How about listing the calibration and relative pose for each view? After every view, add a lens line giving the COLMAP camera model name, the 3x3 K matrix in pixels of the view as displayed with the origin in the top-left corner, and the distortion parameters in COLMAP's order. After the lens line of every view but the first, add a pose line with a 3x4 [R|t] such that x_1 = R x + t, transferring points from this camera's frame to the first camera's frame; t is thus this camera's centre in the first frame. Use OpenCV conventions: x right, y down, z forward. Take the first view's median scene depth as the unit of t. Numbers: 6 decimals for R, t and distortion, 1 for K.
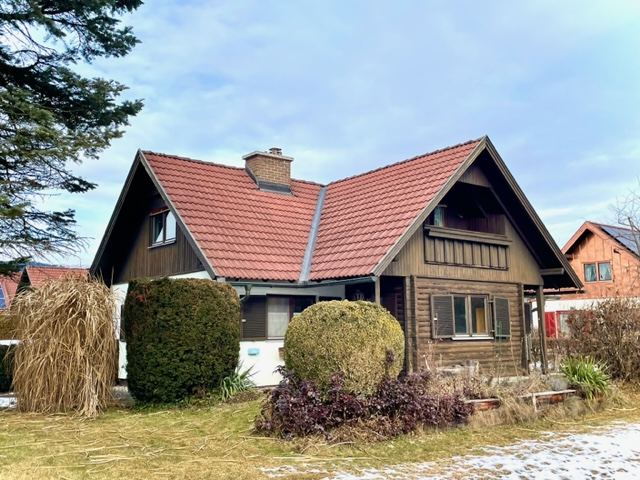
lens RADIAL K [[640.3, 0, 320.0], [0, 640.3, 240.0], [0, 0, 1]] dist [0.130084, -0.000490]
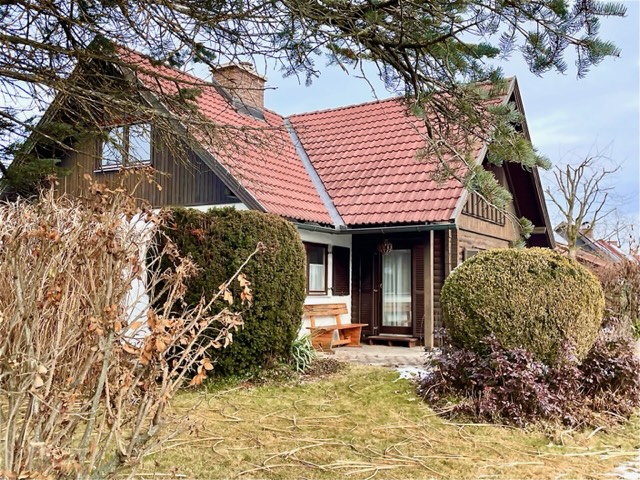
lens RADIAL K [[640.3, 0, 320.0], [0, 640.3, 240.0], [0, 0, 1]] dist [0.130084, -0.000490]
pose [[0.937710, 0.048257, 0.344051, -0.356756], [-0.068939, 0.996459, 0.048130, 0.047814], [-0.340510, -0.068850, 0.937717, 0.255091]]
